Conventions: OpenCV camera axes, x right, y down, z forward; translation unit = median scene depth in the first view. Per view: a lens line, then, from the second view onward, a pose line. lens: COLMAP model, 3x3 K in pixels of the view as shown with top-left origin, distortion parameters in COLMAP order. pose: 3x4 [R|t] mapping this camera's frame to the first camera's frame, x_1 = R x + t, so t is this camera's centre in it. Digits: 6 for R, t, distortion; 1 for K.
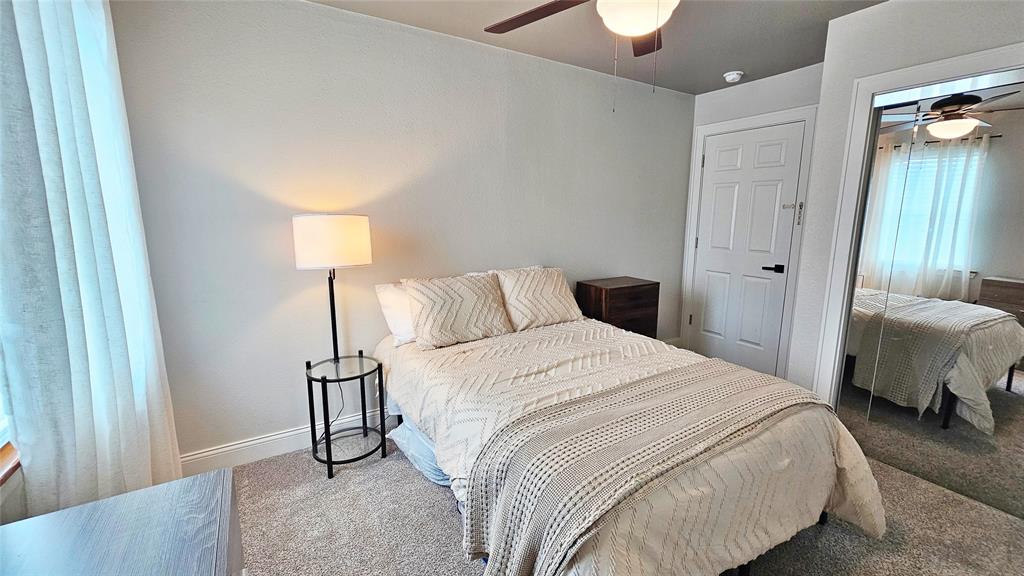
lens RADIAL K [[418.9, 0, 515.0], [0, 418.9, 286.0], [0, 0, 1]] dist [-0.001887, 0.000035]
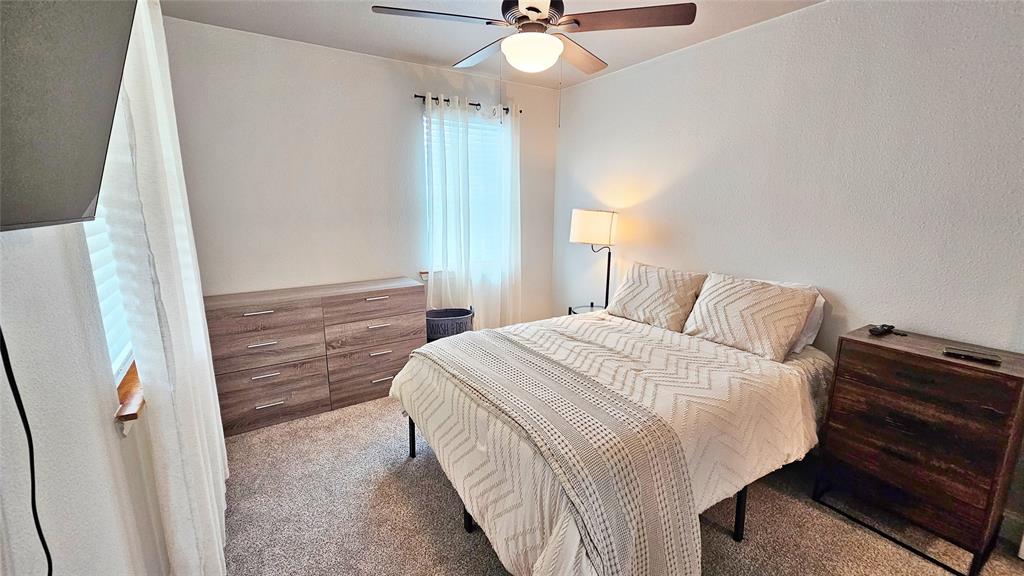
lens RADIAL K [[418.9, 0, 514.5], [0, 418.9, 287.3], [0, 0, 1]] dist [-0.001887, 0.000035]
pose [[0.021534, 0.196542, -0.980259, 0.997073], [-0.181234, 0.965009, 0.189503, -0.115845], [0.983204, 0.173575, 0.056400, 0.590468]]
